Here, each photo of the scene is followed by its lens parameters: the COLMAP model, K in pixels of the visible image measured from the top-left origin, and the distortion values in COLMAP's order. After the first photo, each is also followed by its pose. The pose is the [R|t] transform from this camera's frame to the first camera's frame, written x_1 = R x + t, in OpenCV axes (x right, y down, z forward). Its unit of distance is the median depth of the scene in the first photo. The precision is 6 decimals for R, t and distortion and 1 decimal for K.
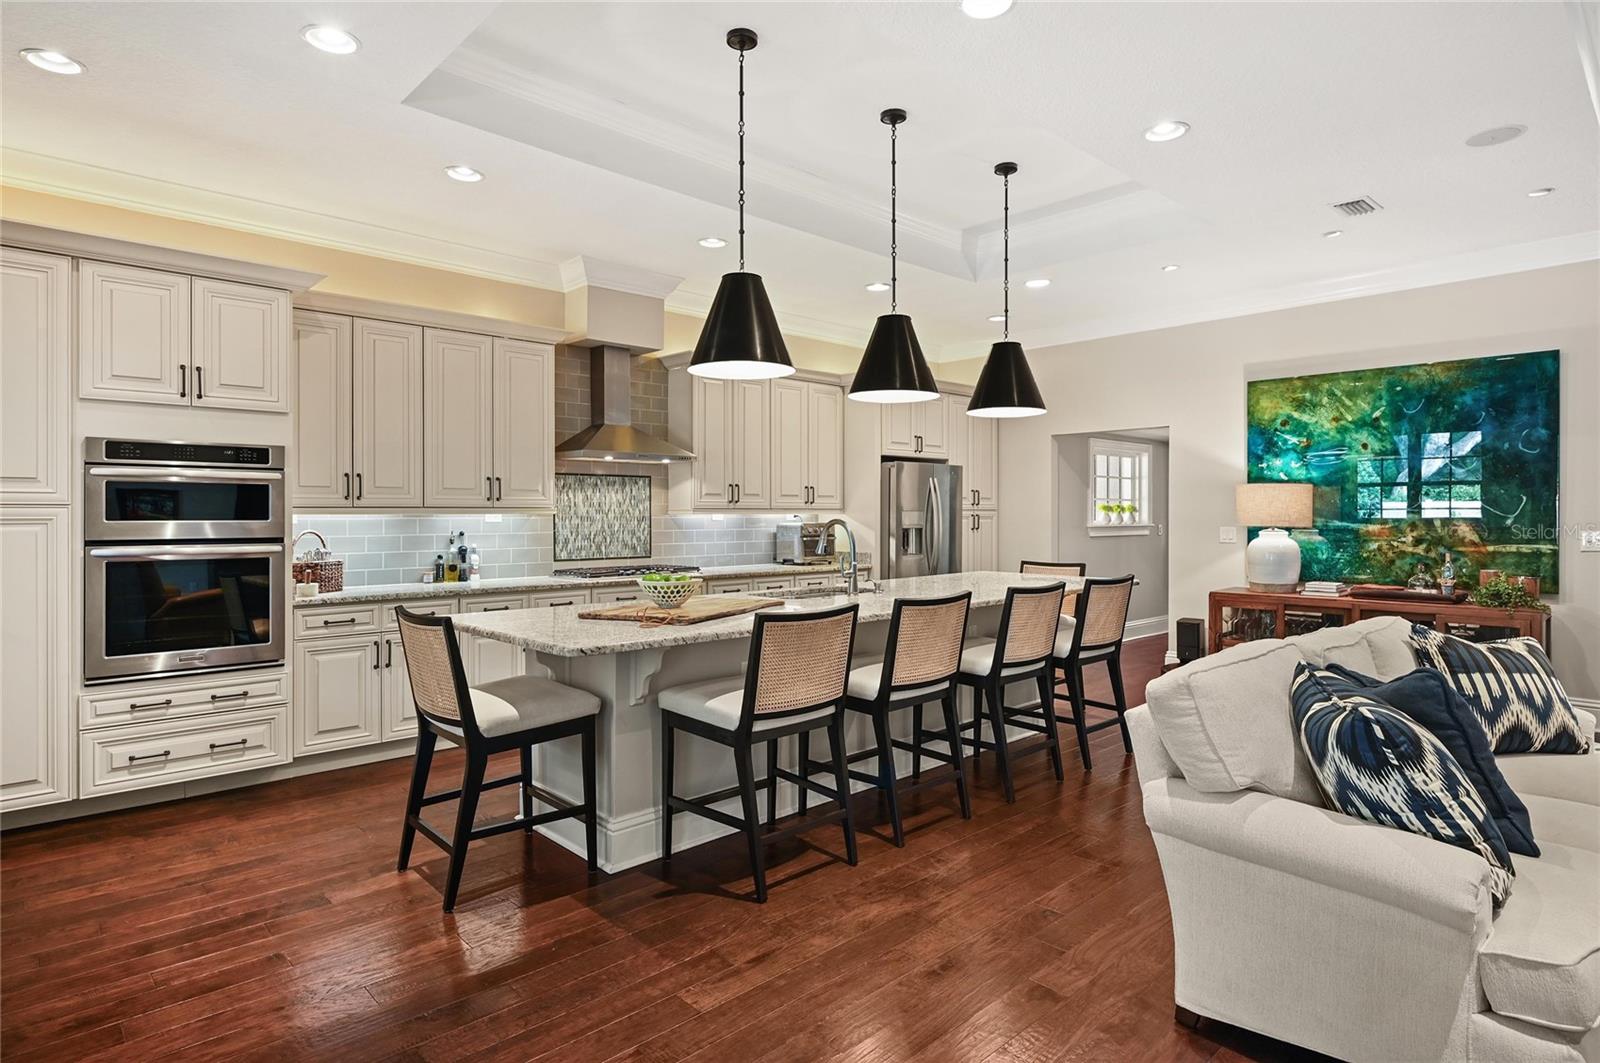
lens RADIAL K [[867.9, 0, 798.8], [0, 867.9, 524.6], [0, 0, 1]] dist [-0.003899, -0.000755]
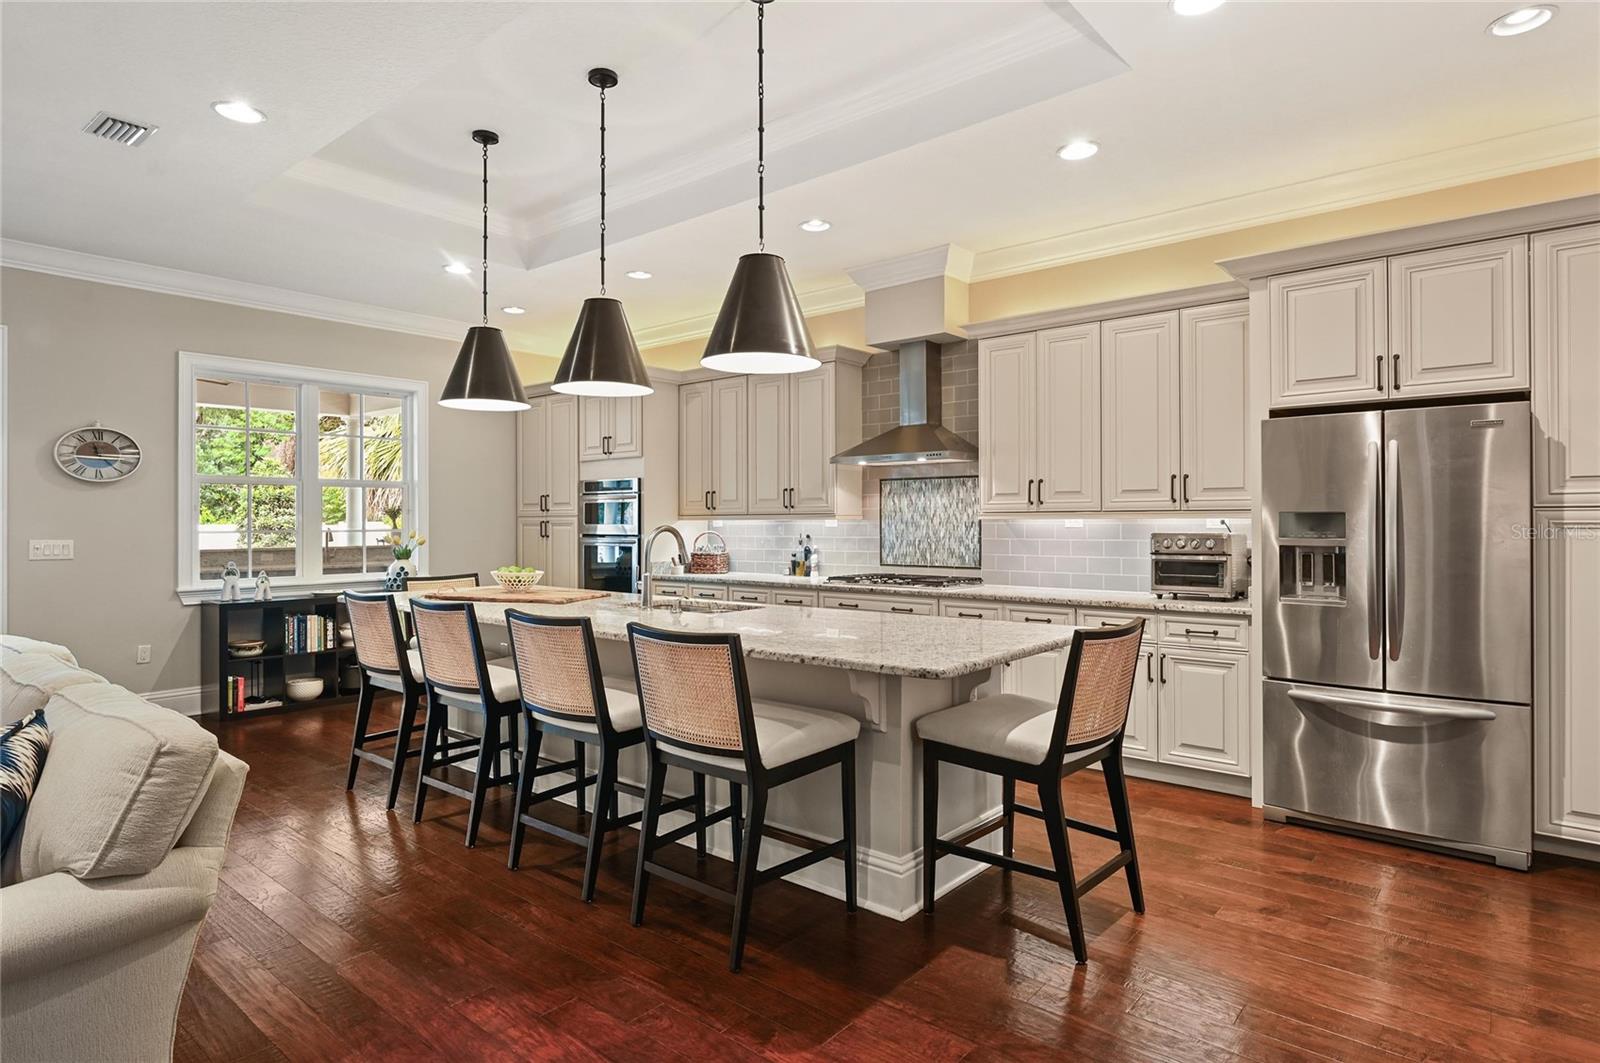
lens RADIAL K [[867.9, 0, 790.4], [0, 867.9, 516.5], [0, 0, 1]] dist [-0.003899, -0.000755]
pose [[0.100740, -0.006082, -0.994894, 0.807007], [-0.010890, 0.999915, -0.007216, -0.007870], [0.994853, 0.011561, 0.100665, 0.869973]]
